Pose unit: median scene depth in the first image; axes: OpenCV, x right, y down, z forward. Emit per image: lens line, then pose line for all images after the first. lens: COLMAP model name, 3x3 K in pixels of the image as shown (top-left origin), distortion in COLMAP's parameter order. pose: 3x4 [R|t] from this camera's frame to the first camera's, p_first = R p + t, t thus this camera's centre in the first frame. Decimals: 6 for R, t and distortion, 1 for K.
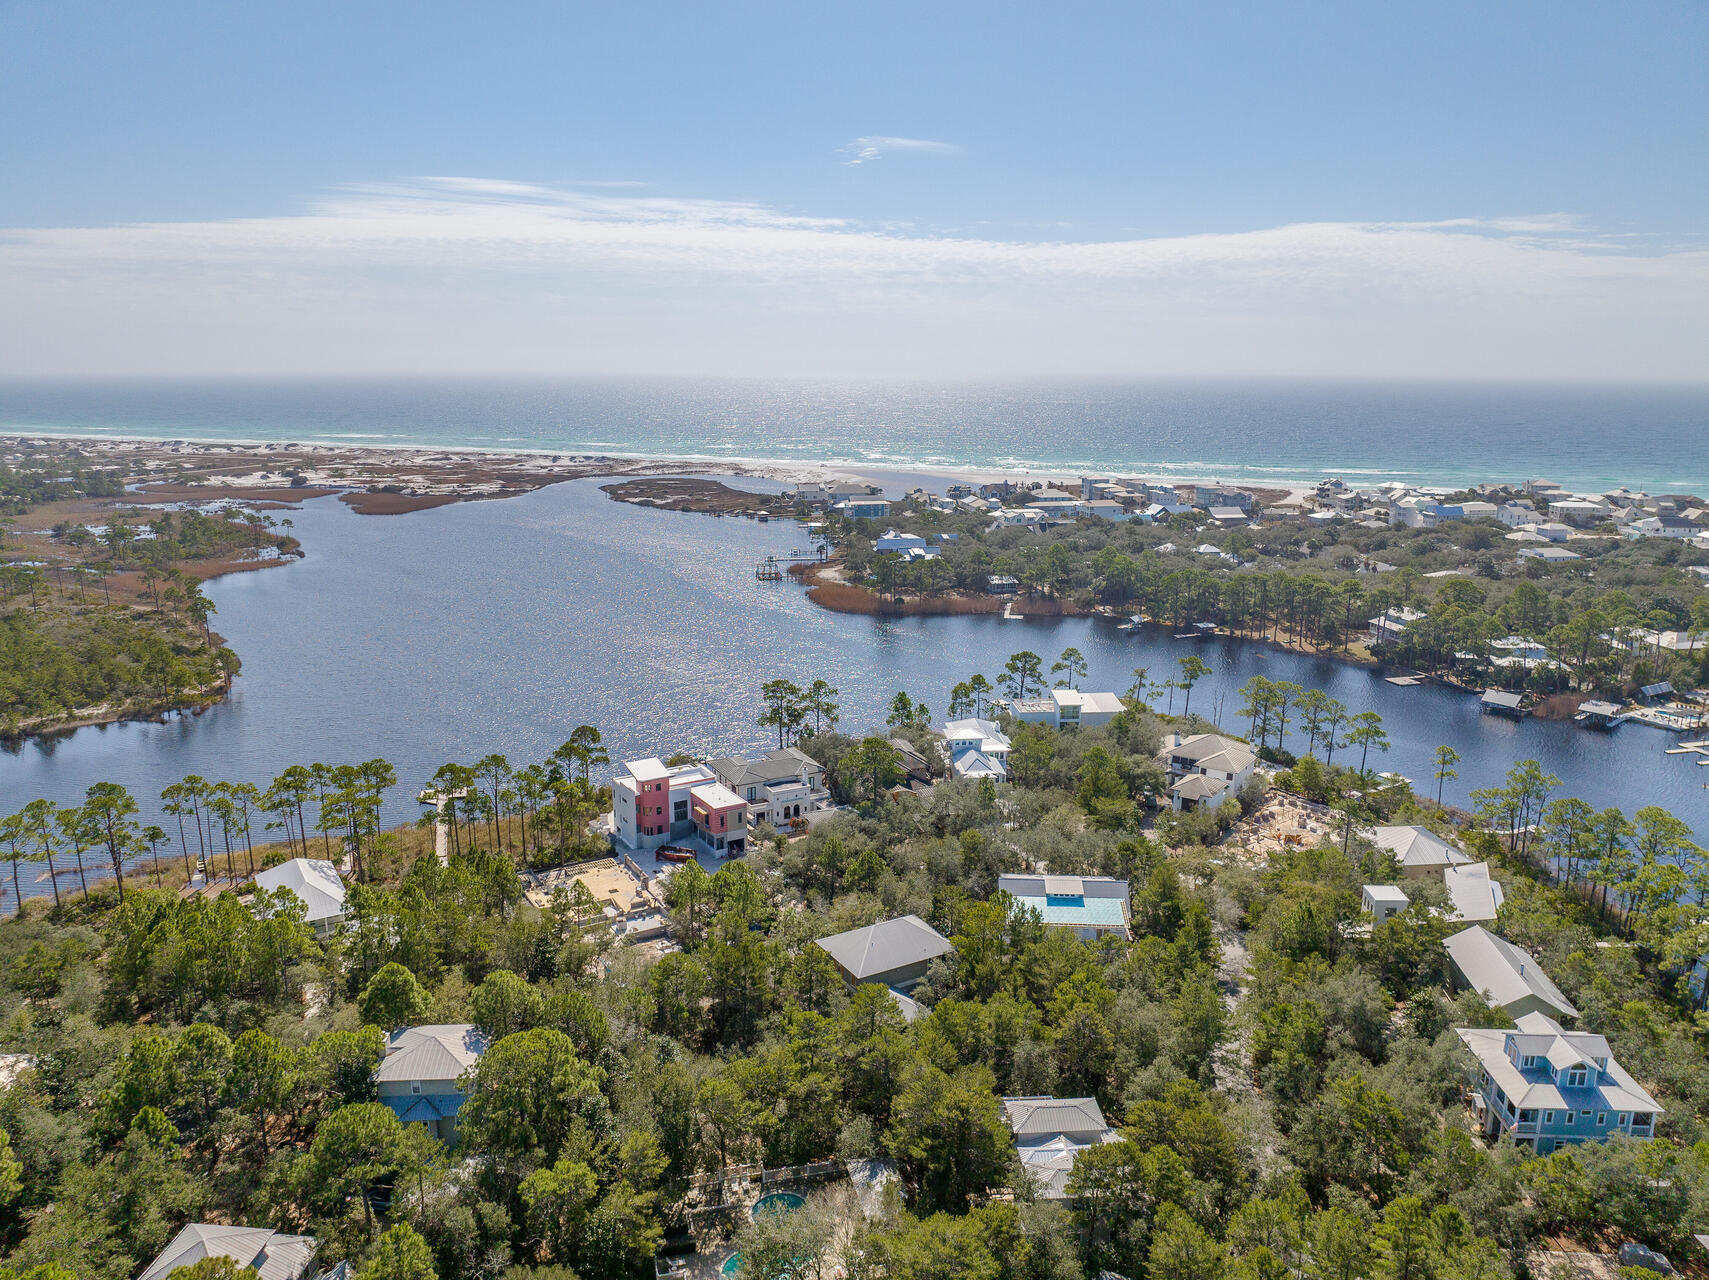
lens RADIAL K [[1204.0, 0, 856.4], [0, 1204.0, 635.7], [0, 0, 1]] dist [-0.032377, -0.005402]
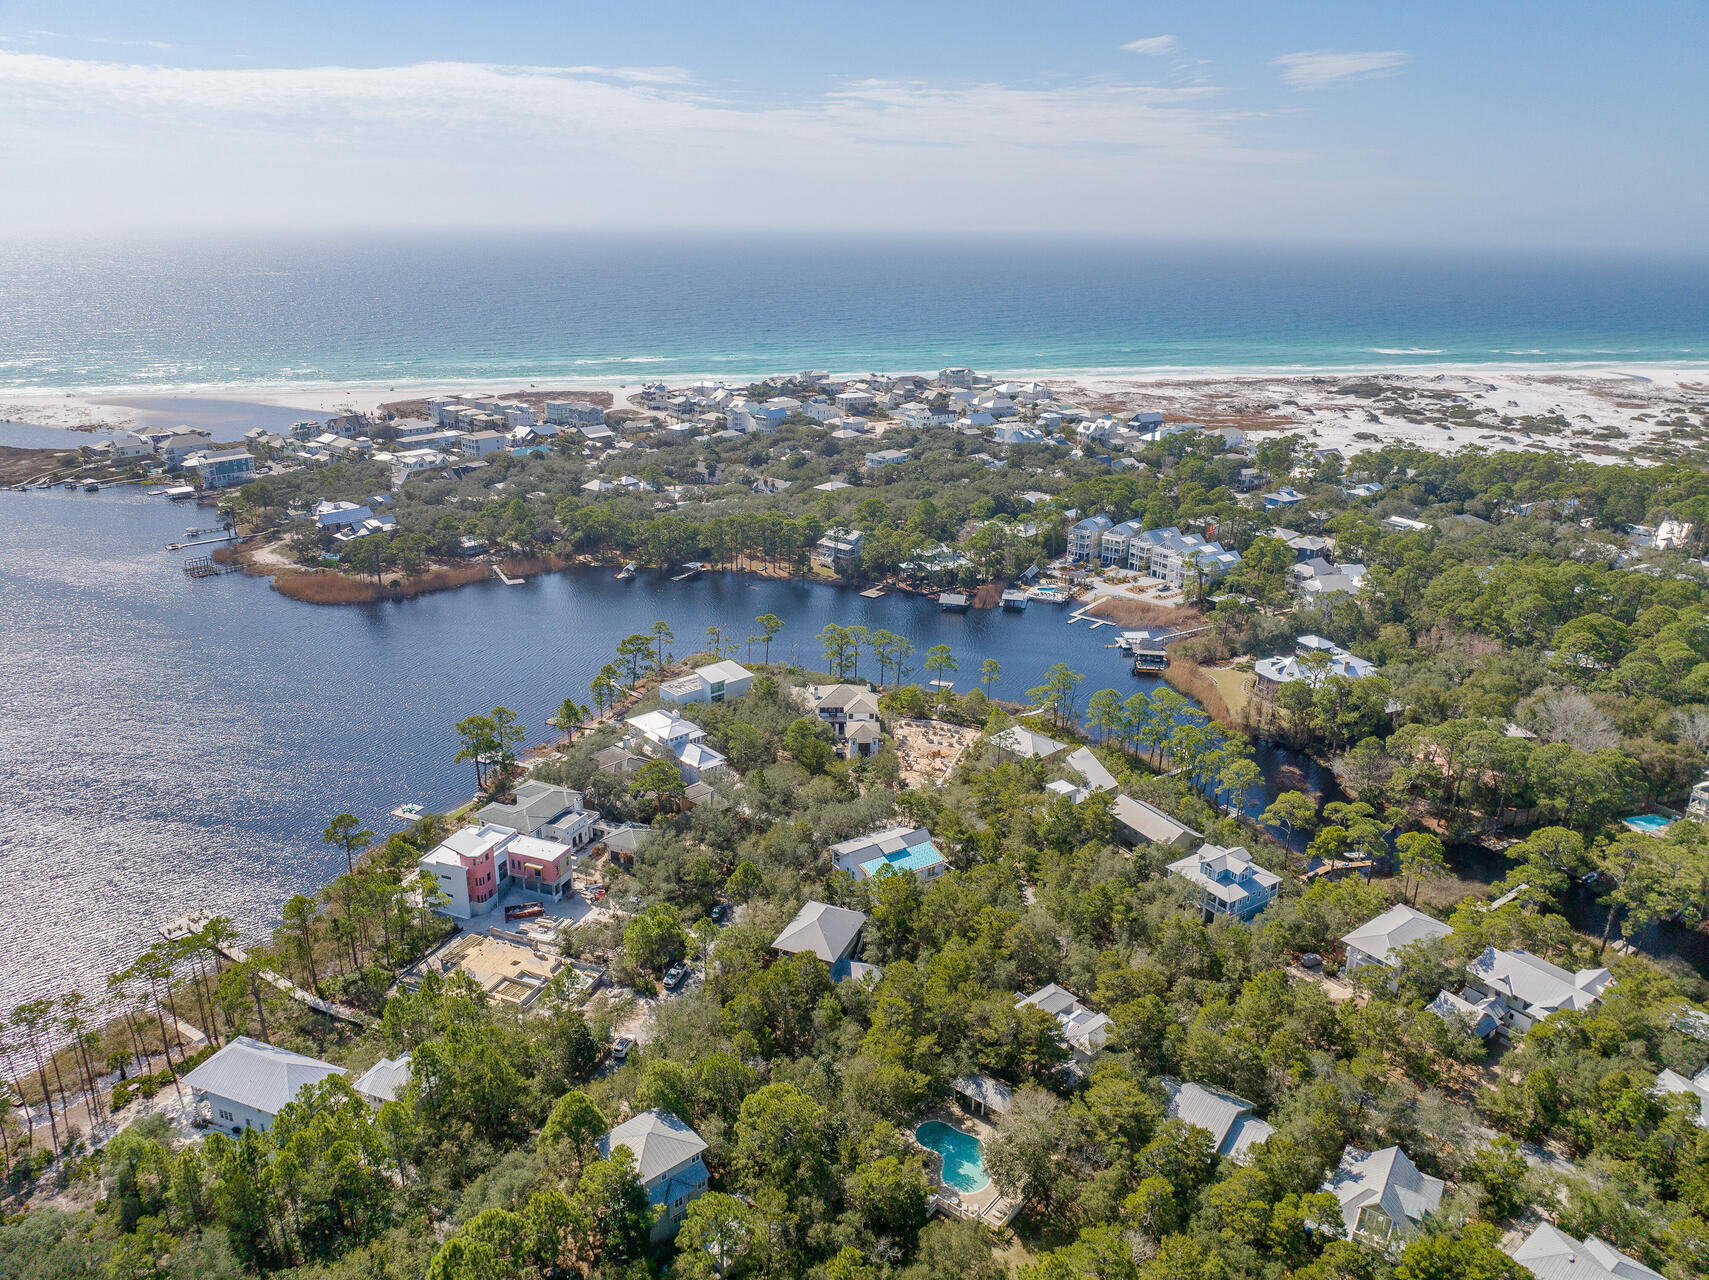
lens RADIAL K [[1204.0, 0, 856.4], [0, 1204.0, 635.7], [0, 0, 1]] dist [-0.032377, -0.005402]
pose [[0.795045, -0.191933, 0.575382, -0.232848], [0.121956, 0.979826, 0.158330, -0.094642], [-0.594163, -0.055708, 0.802413, -0.017919]]
